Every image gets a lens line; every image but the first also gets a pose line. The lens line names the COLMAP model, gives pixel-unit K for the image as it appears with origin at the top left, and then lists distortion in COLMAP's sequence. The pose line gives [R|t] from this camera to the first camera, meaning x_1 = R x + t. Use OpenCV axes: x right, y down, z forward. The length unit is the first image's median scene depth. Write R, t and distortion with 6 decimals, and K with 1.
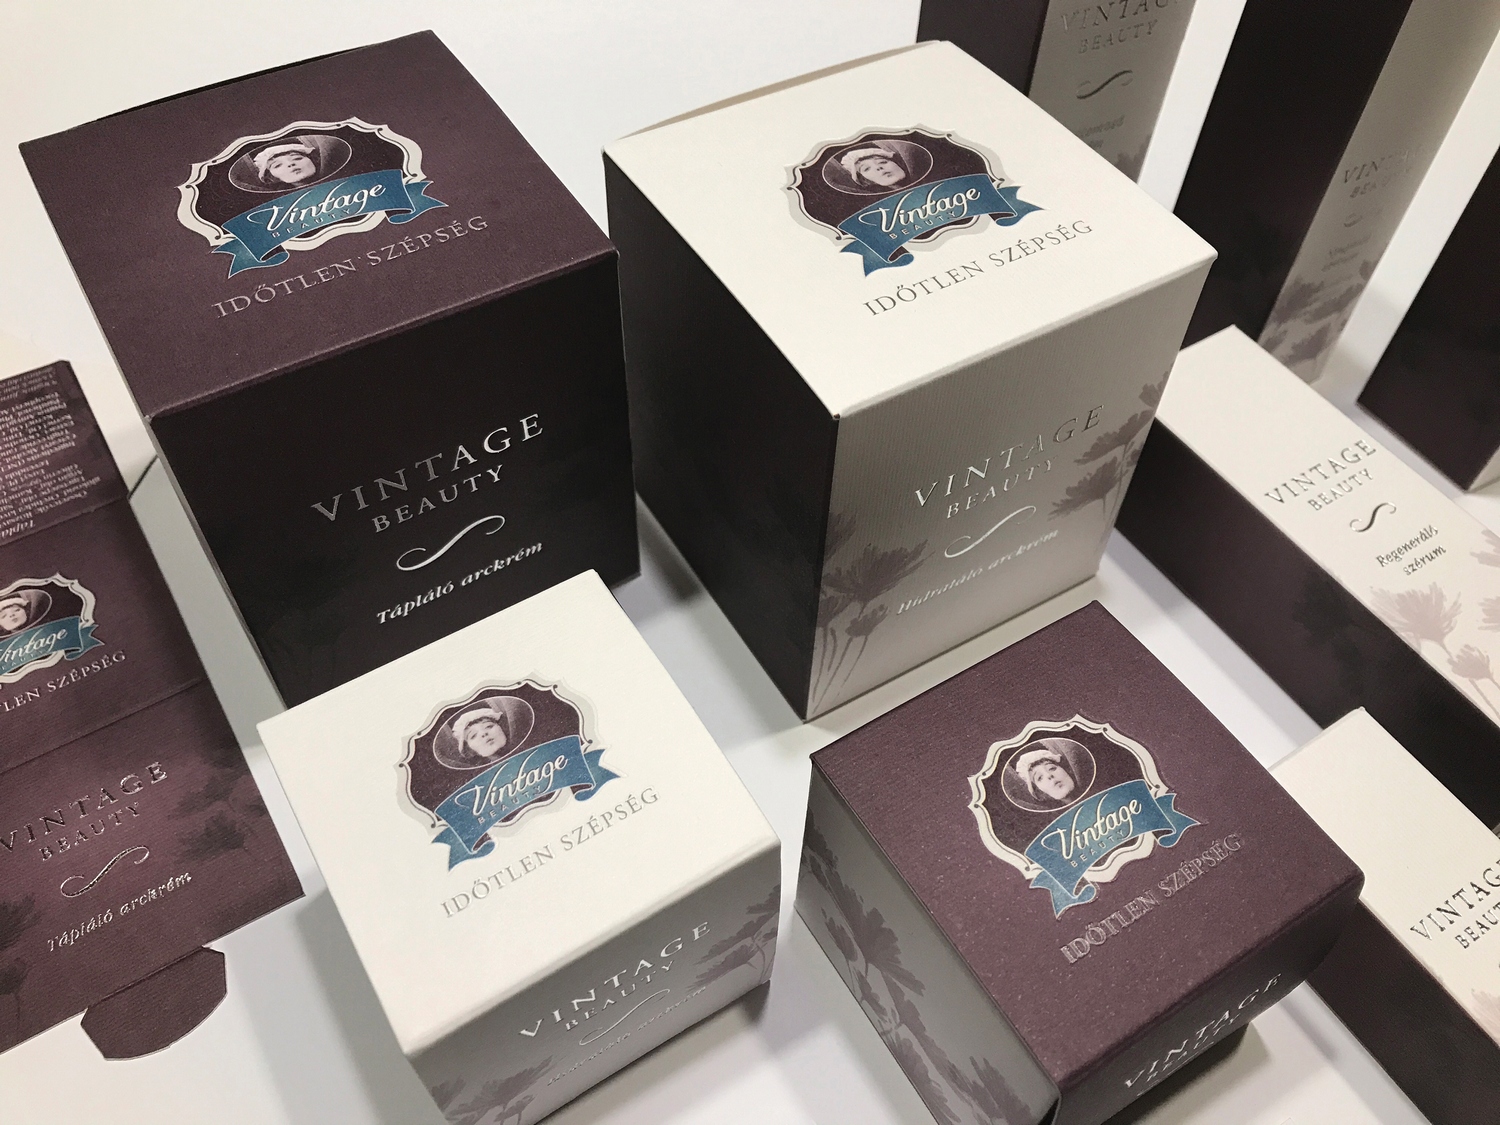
lens RADIAL K [[1283.1, 0, 750.0], [0, 1283.1, 562.5], [0, 0, 1]] dist [-0.008705, -0.003956]
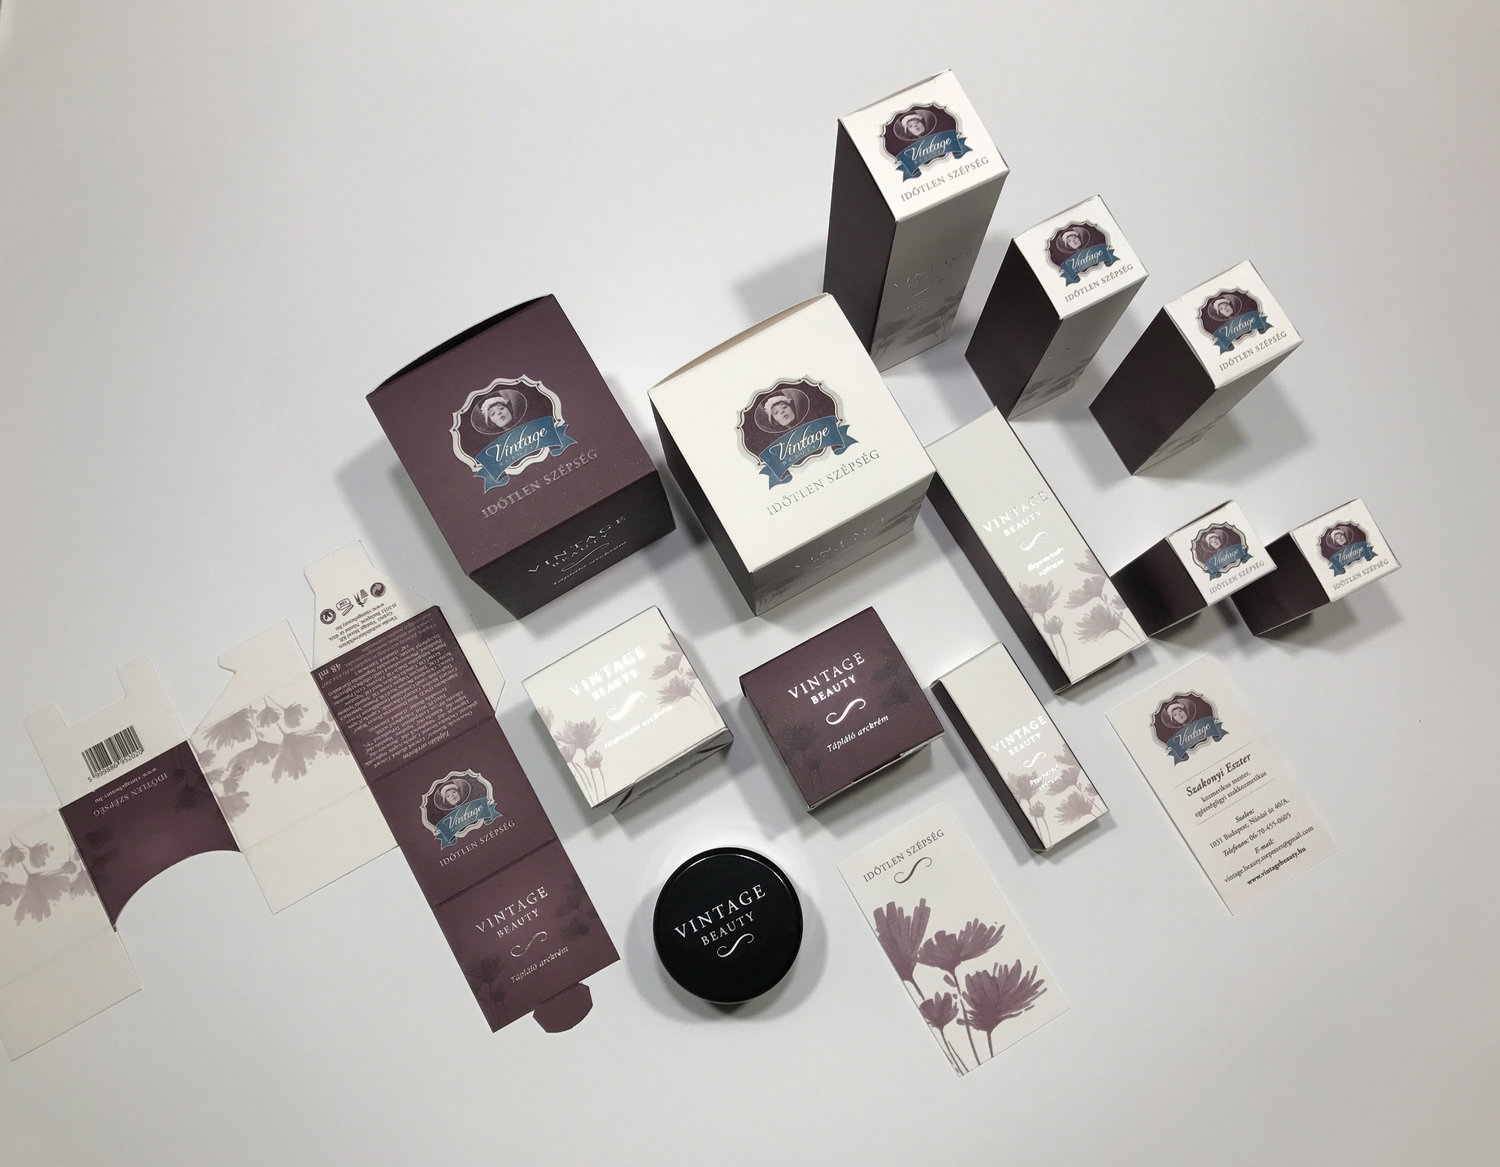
lens RADIAL K [[1282.3, 0, 750.0], [0, 1282.3, 583.5], [0, 0, 1]] dist [0.003804, 0.000678]
pose [[0.999101, 0.017948, -0.038415, 0.136089], [0.000629, 0.899615, 0.436683, -0.982953], [0.042396, -0.436314, 0.898795, -0.993760]]
